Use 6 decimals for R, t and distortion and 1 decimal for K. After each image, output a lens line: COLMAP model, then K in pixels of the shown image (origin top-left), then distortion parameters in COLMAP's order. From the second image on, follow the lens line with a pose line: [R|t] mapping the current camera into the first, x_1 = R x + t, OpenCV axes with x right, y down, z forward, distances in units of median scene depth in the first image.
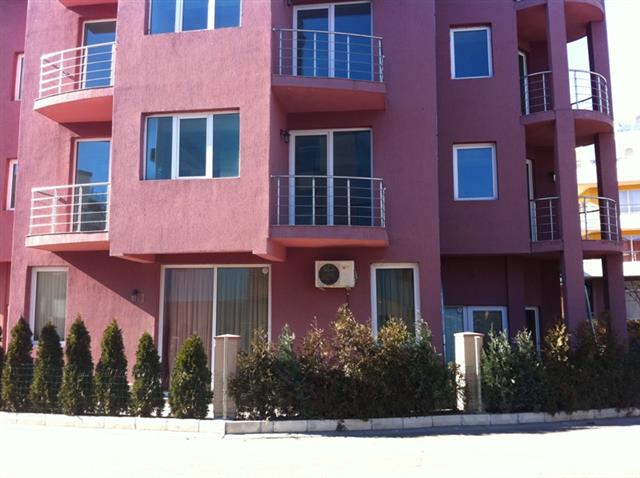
lens RADIAL K [[616.3, 0, 347.2], [0, 616.3, 249.0], [0, 0, 1]] dist [-0.024985, 0.000000]
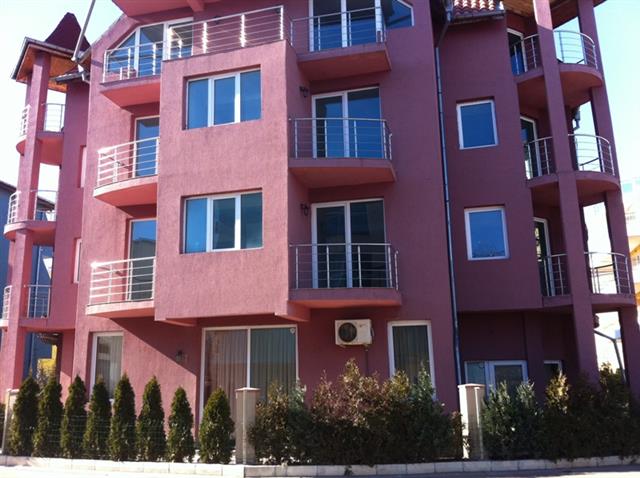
lens RADIAL K [[616.3, 0, 343.3], [0, 616.3, 253.4], [0, 0, 1]] dist [-0.024985, 0.000000]
pose [[0.992309, -0.038969, -0.117490, 0.099735], [0.028336, 0.995461, -0.090851, -0.000135], [0.120497, 0.086823, 0.988910, -0.099282]]
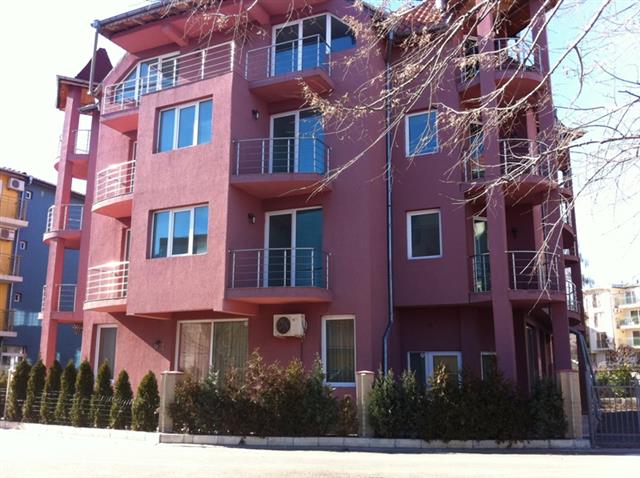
lens RADIAL K [[616.3, 0, 345.1], [0, 616.3, 250.4], [0, 0, 1]] dist [-0.024985, 0.000000]
pose [[0.954823, -0.054374, -0.292157, 0.476835], [0.030849, 0.995943, -0.084536, -0.001740], [0.295569, 0.071705, 0.952627, -0.174361]]
